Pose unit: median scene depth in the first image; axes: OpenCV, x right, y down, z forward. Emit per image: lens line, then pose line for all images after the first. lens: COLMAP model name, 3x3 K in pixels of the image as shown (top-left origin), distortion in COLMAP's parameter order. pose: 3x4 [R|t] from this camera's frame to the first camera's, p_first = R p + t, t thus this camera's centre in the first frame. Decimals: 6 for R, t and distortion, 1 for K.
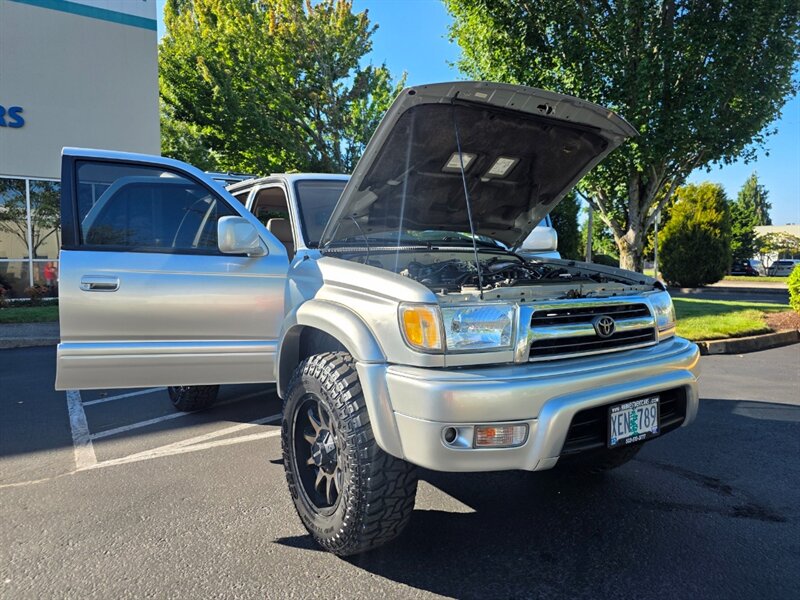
lens RADIAL K [[540.0, 0, 391.4], [0, 540.0, 294.4], [0, 0, 1]] dist [0.028348, -0.016887]
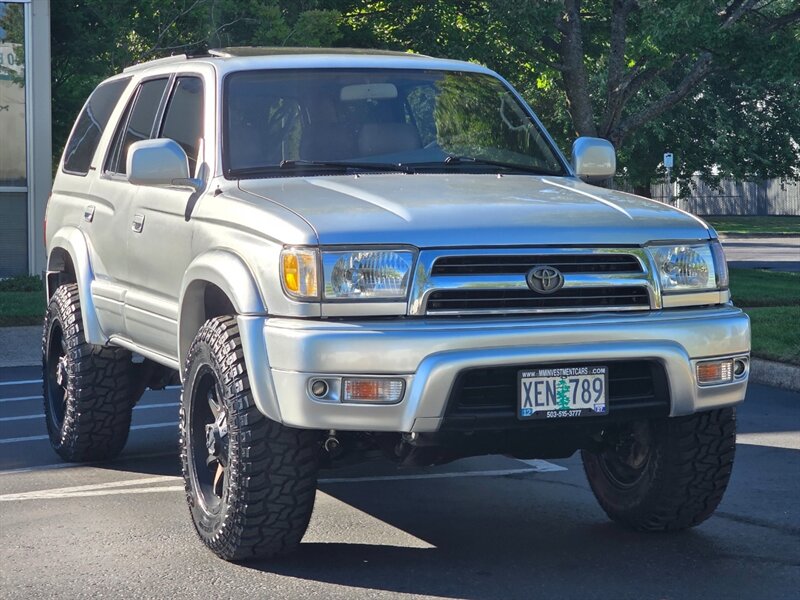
lens RADIAL K [[1886.6, 0, 398.8], [0, 1886.6, 299.5], [0, 0, 1]] dist [-0.254022, 0.000000]
pose [[0.975847, 0.010921, -0.218181, 0.793207], [-0.011016, 0.999939, 0.000784, 0.088394], [0.218176, 0.001639, 0.975908, -1.772217]]
